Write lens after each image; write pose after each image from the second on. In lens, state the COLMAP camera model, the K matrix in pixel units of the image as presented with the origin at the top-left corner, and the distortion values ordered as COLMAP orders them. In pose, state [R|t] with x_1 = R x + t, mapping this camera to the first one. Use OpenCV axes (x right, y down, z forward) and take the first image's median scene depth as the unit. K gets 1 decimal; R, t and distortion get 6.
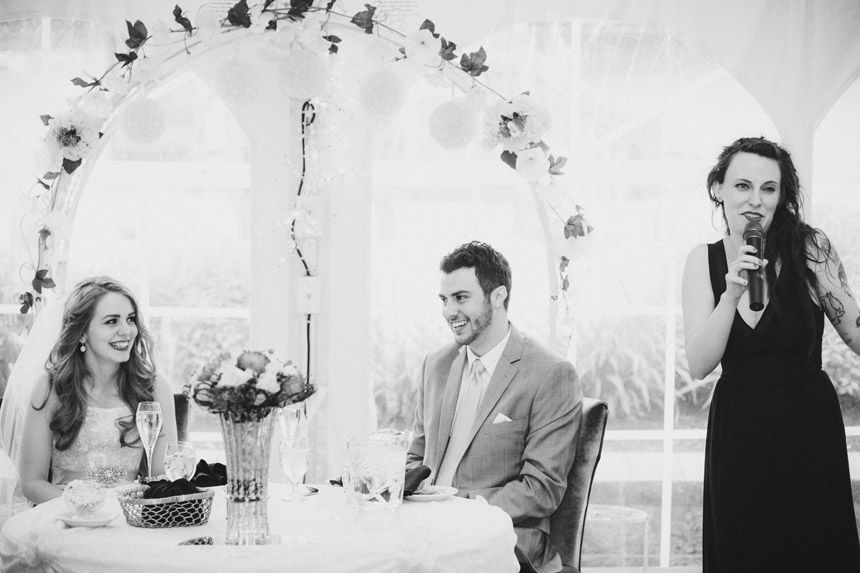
lens RADIAL K [[2248.0, 0, 429.8], [0, 2248.0, 288.5], [0, 0, 1]] dist [-0.033374, 0.000000]
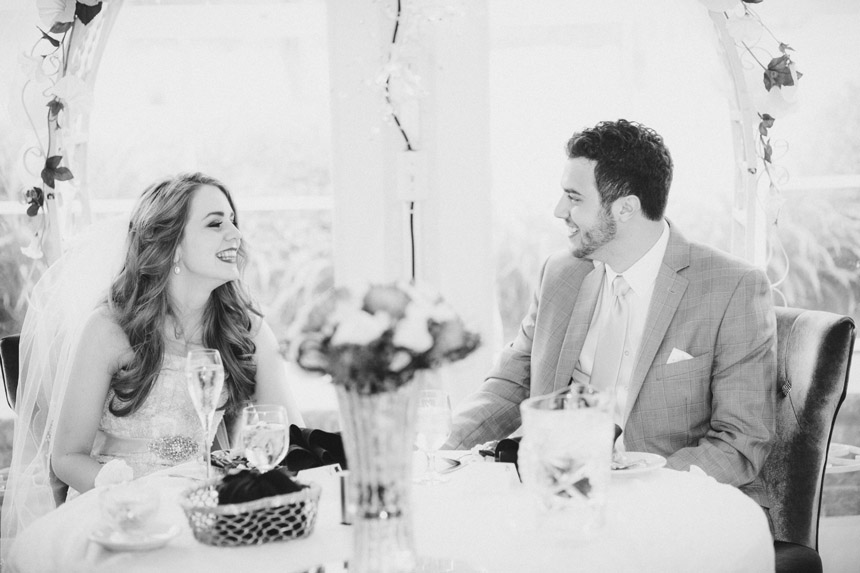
lens RADIAL K [[2248.0, 0, 429.2], [0, 2248.0, 284.1], [0, 0, 1]] dist [-0.033374, 0.000000]
pose [[0.999385, -0.033281, -0.011012, -0.044889], [0.033914, 0.997415, 0.063346, -0.009334], [0.008875, -0.063681, 0.997931, 0.275159]]
